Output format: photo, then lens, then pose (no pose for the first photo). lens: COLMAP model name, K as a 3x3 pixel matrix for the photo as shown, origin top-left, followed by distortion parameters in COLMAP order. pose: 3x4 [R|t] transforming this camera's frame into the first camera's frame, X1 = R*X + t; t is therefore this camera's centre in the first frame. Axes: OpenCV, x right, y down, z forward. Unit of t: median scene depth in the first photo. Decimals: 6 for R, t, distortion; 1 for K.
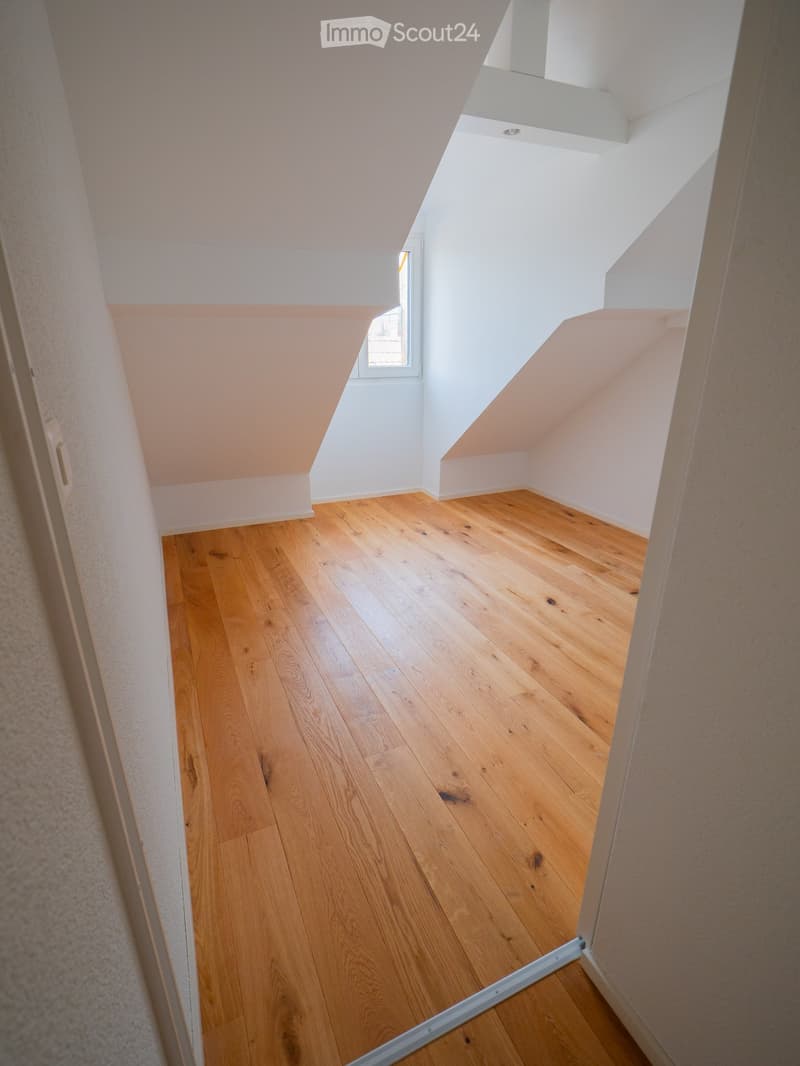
lens RADIAL K [[512.6, 0, 400.0], [0, 512.6, 533.0], [0, 0, 1]] dist [-0.002897, -0.000923]
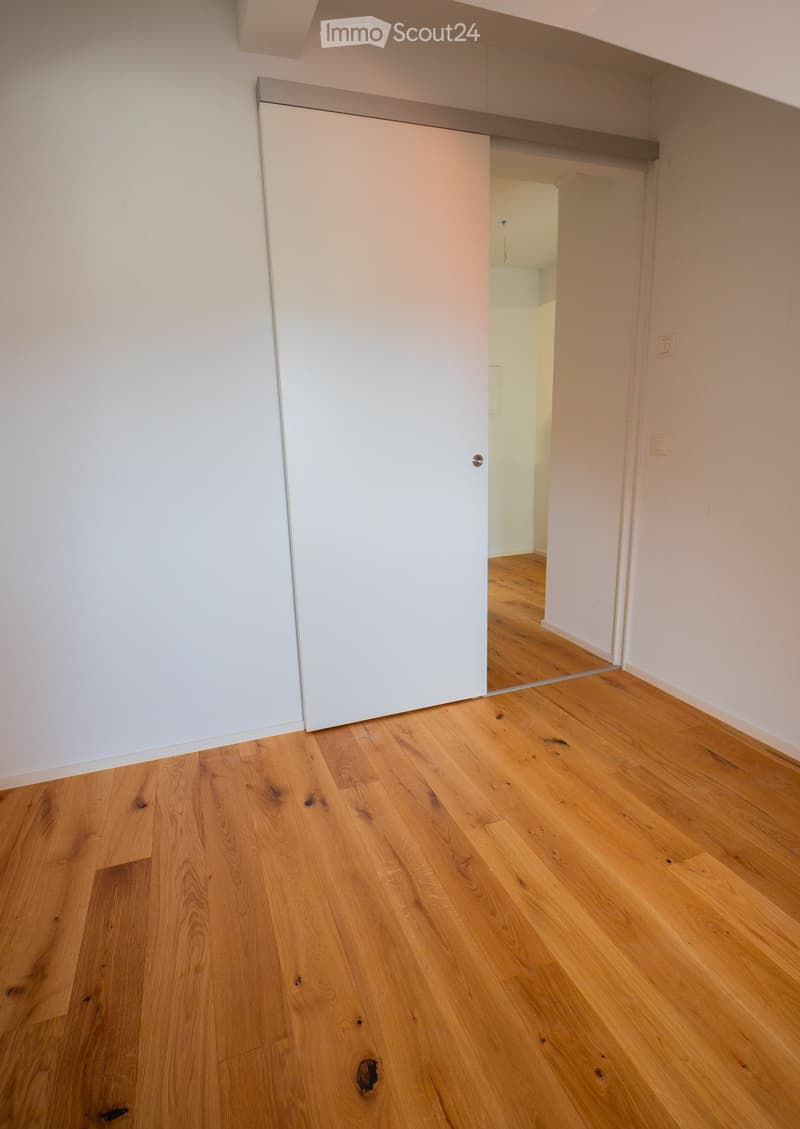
lens RADIAL K [[559.1, 0, 400.0], [0, 559.1, 564.5], [0, 0, 1]] dist [0.000430, 0.000042]
pose [[-0.998335, 0.022283, 0.053205, 0.413385], [0.048229, 0.828441, 0.557997, -0.689134], [-0.031644, 0.559633, -0.828136, 1.914826]]
